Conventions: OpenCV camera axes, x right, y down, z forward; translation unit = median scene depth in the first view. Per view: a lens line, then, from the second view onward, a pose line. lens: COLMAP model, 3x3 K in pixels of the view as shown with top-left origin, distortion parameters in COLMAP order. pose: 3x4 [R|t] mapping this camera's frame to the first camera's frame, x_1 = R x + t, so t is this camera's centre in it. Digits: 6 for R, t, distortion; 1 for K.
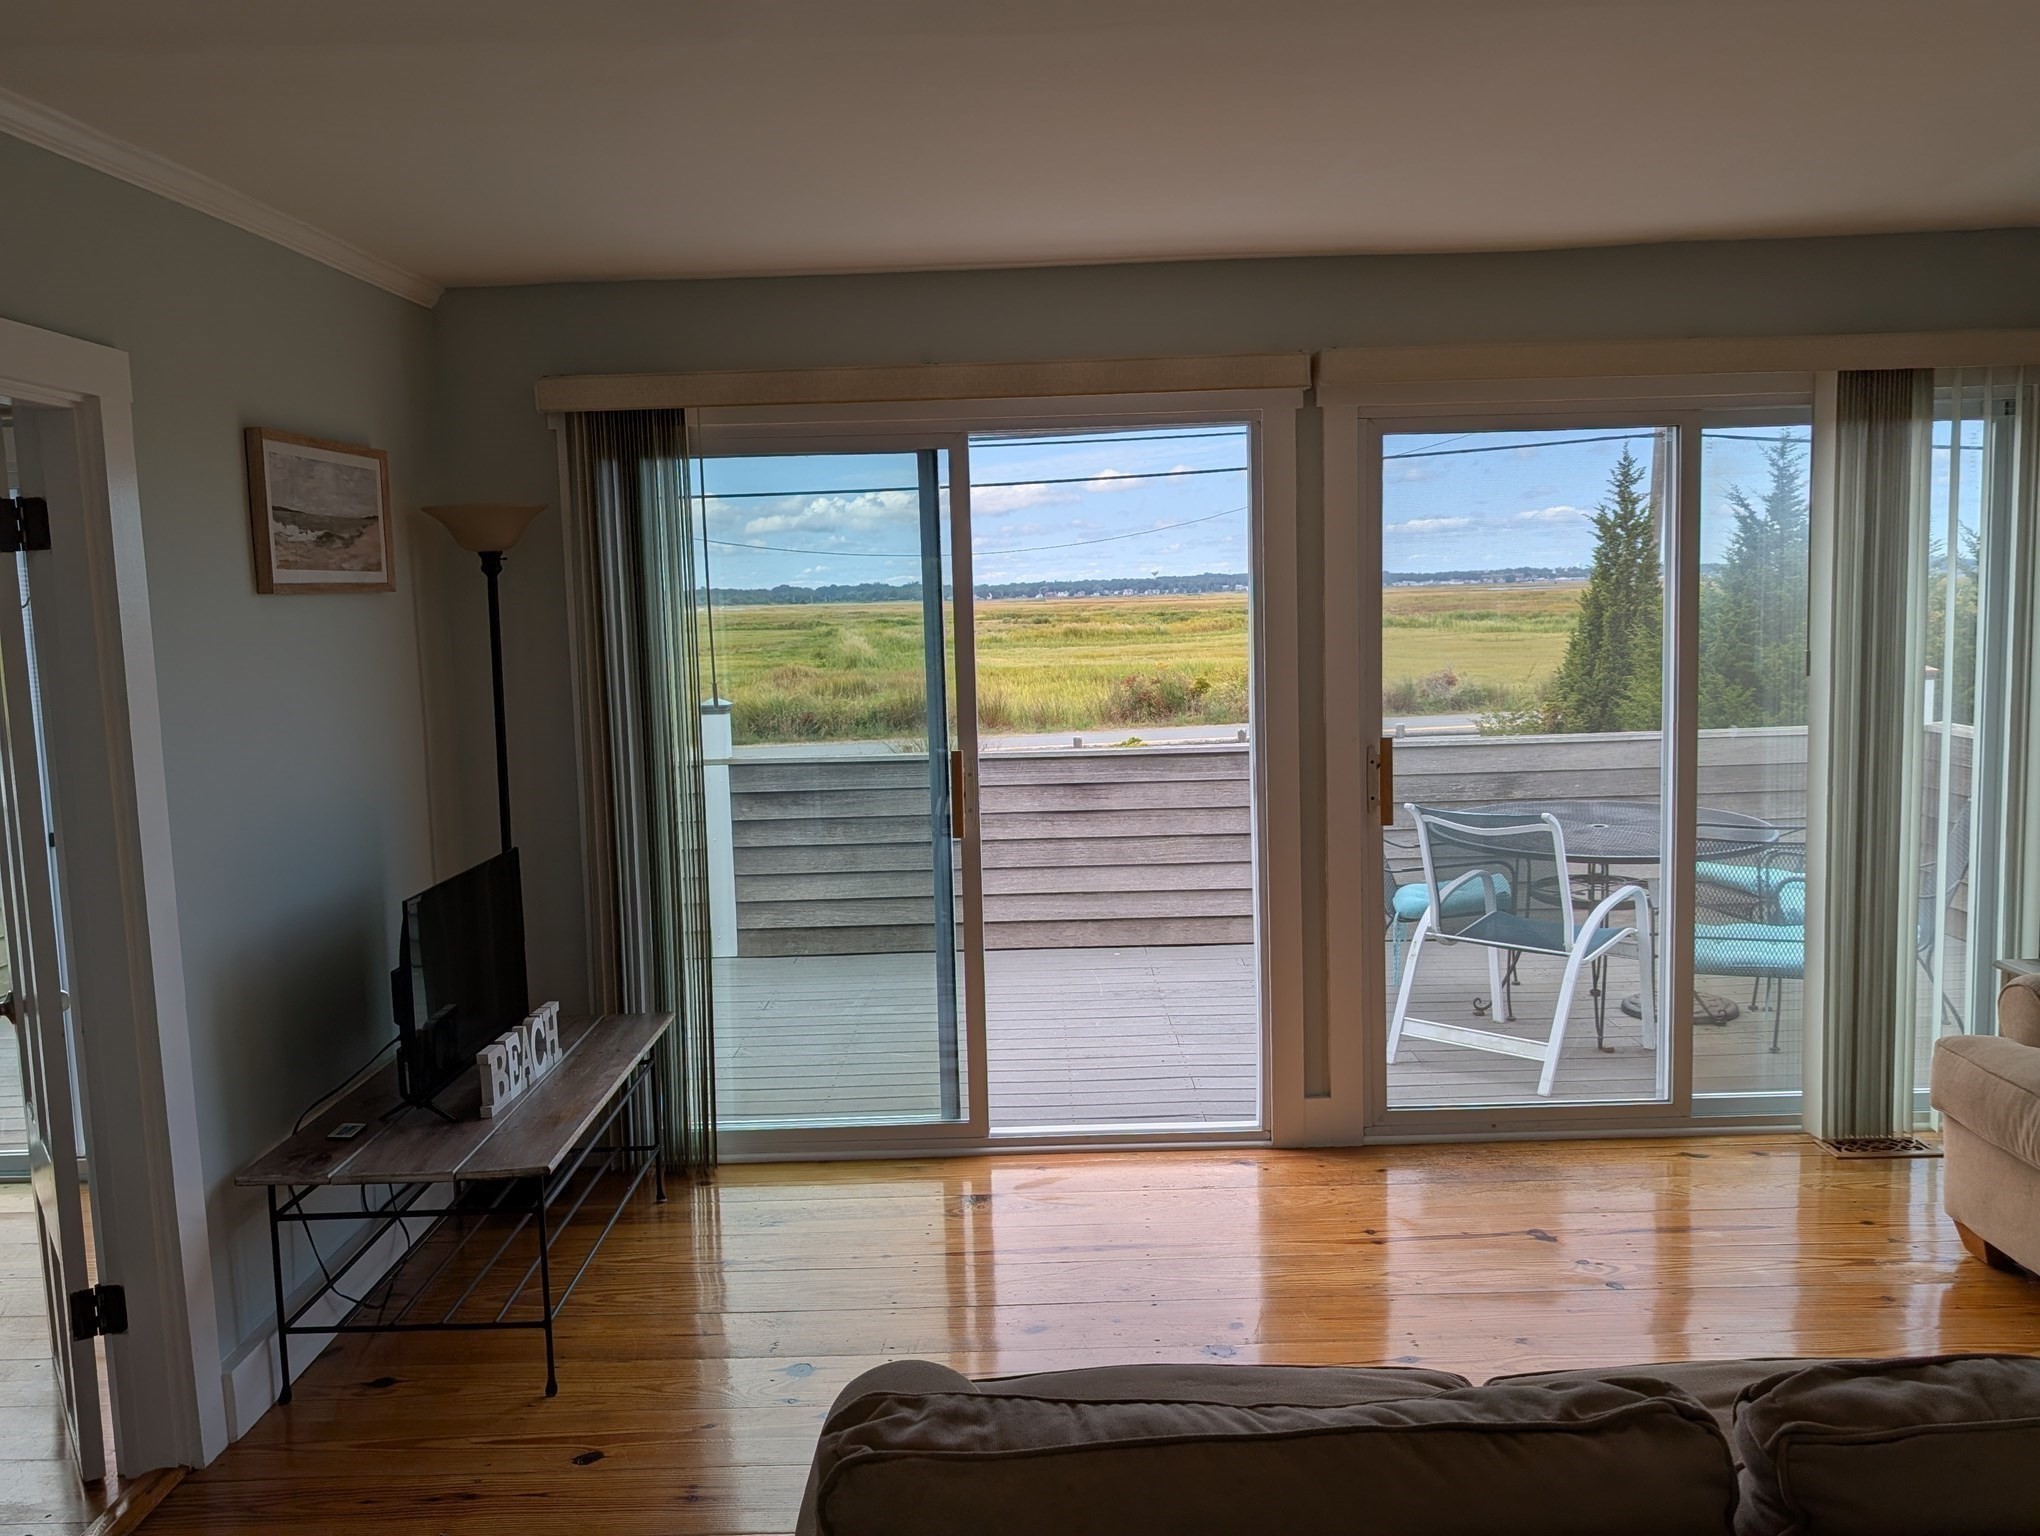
lens RADIAL K [[1465.5, 0, 1015.7], [0, 1465.5, 761.2], [0, 0, 1]] dist [0.044731, -0.016992]
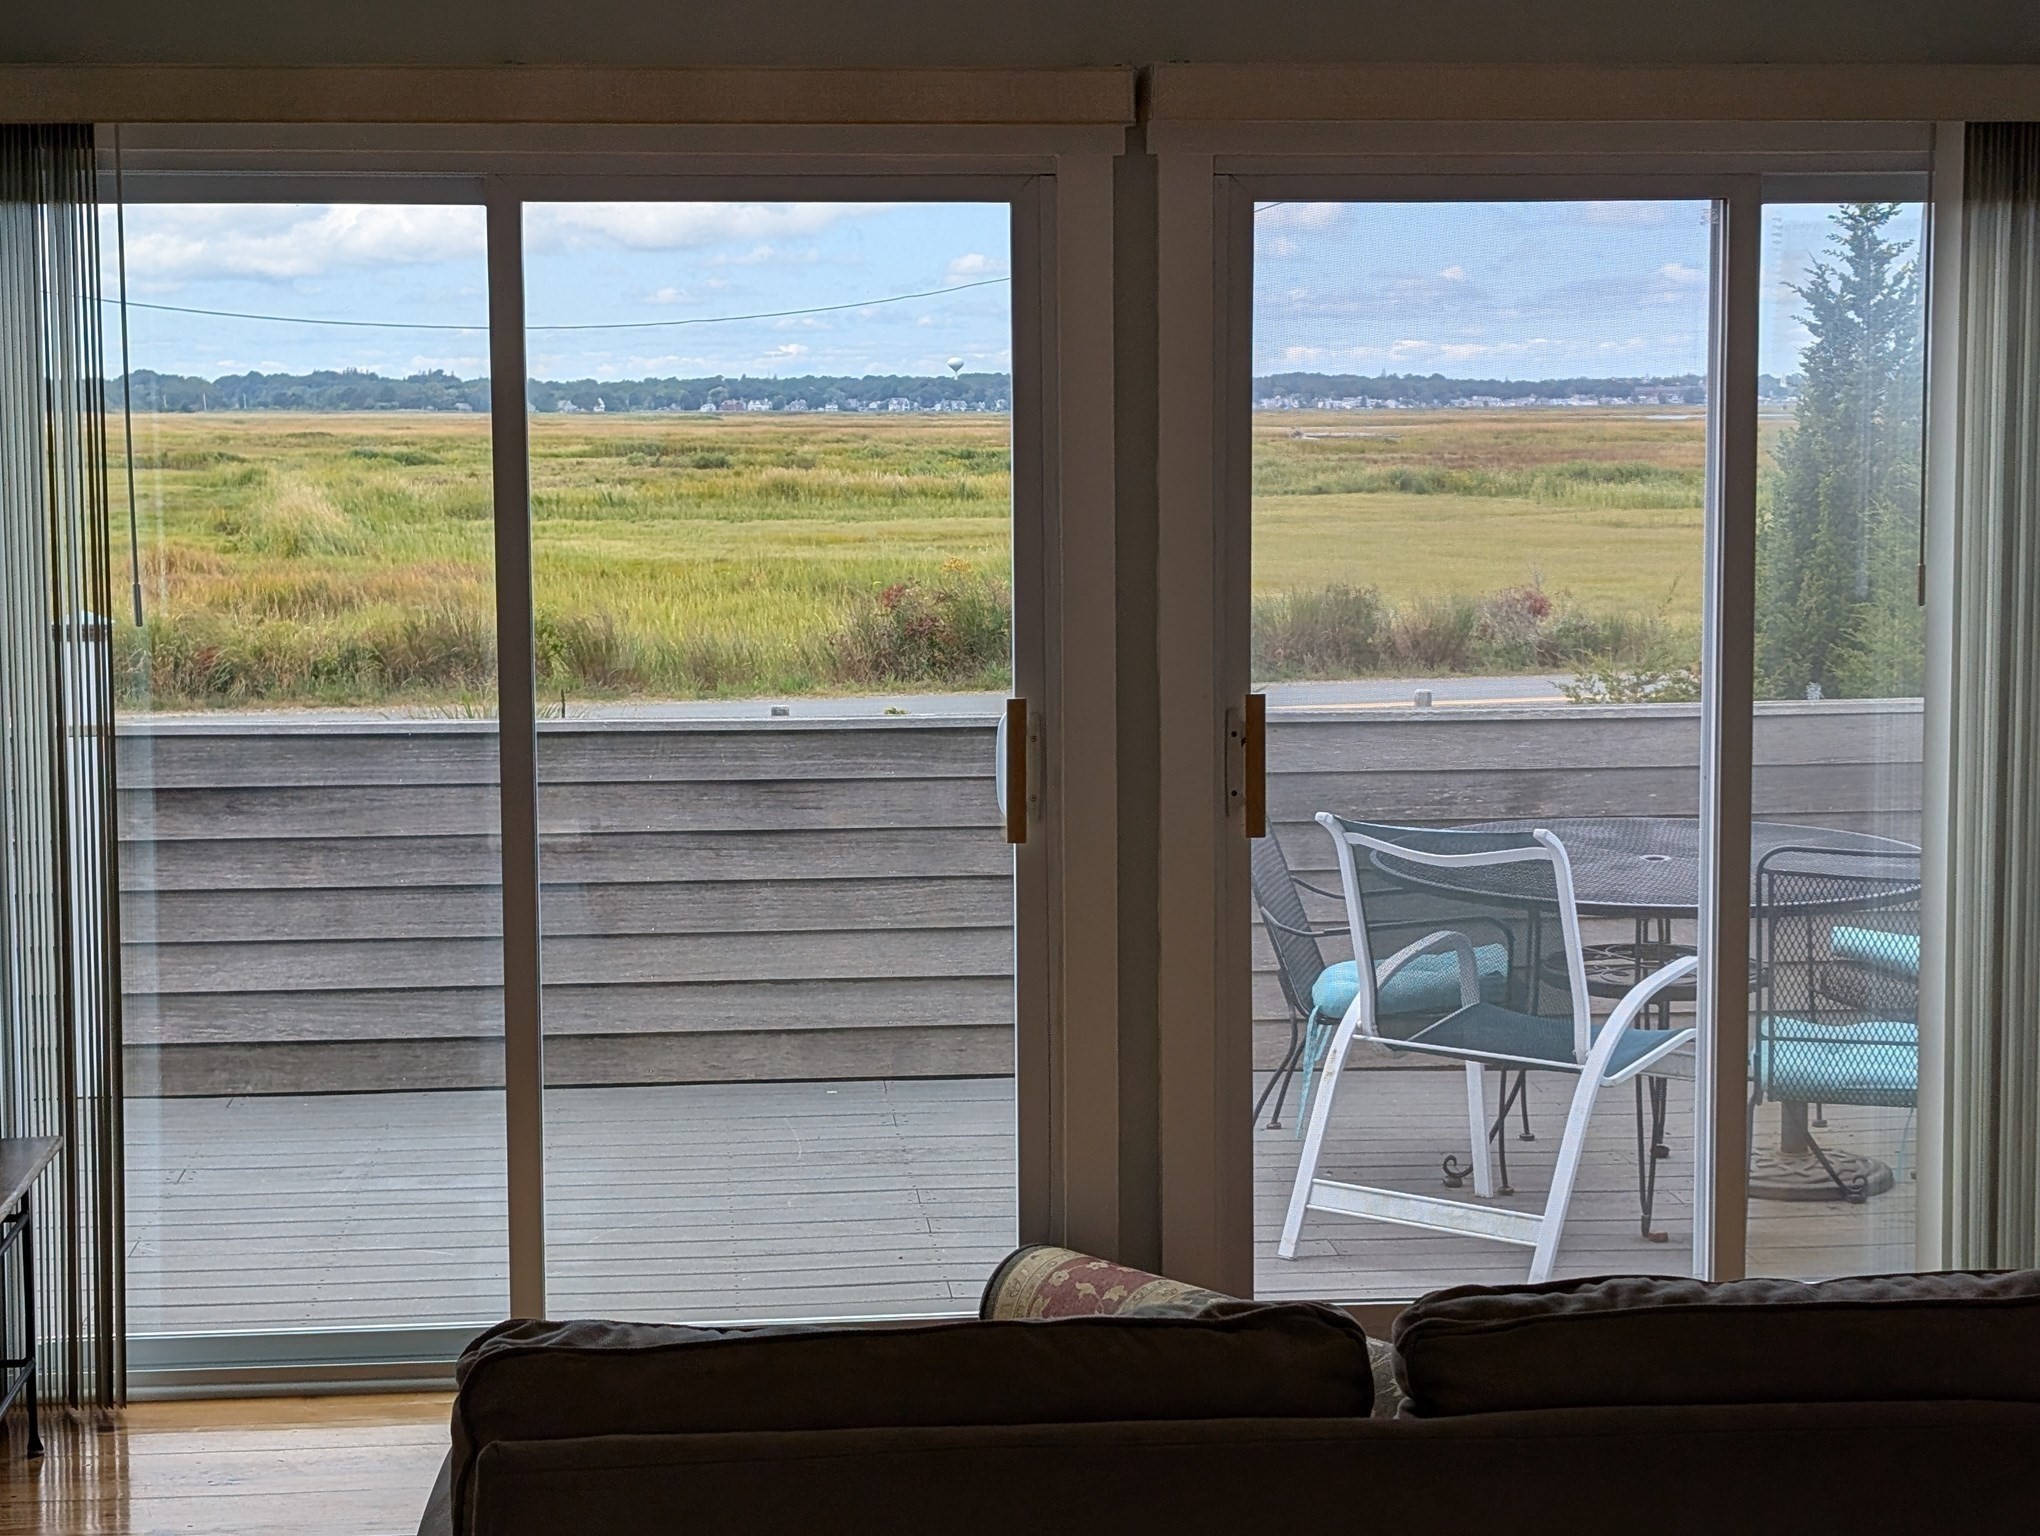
lens RADIAL K [[3212.9, 0, 1003.8], [0, 3212.9, 779.2], [0, 0, 1]] dist [0.148023, 0.000000]
pose [[0.993998, 0.012877, 0.108639, 0.000839], [-0.013192, 0.999911, 0.002189, 0.011099], [-0.108601, -0.003609, 0.994079, -0.202190]]
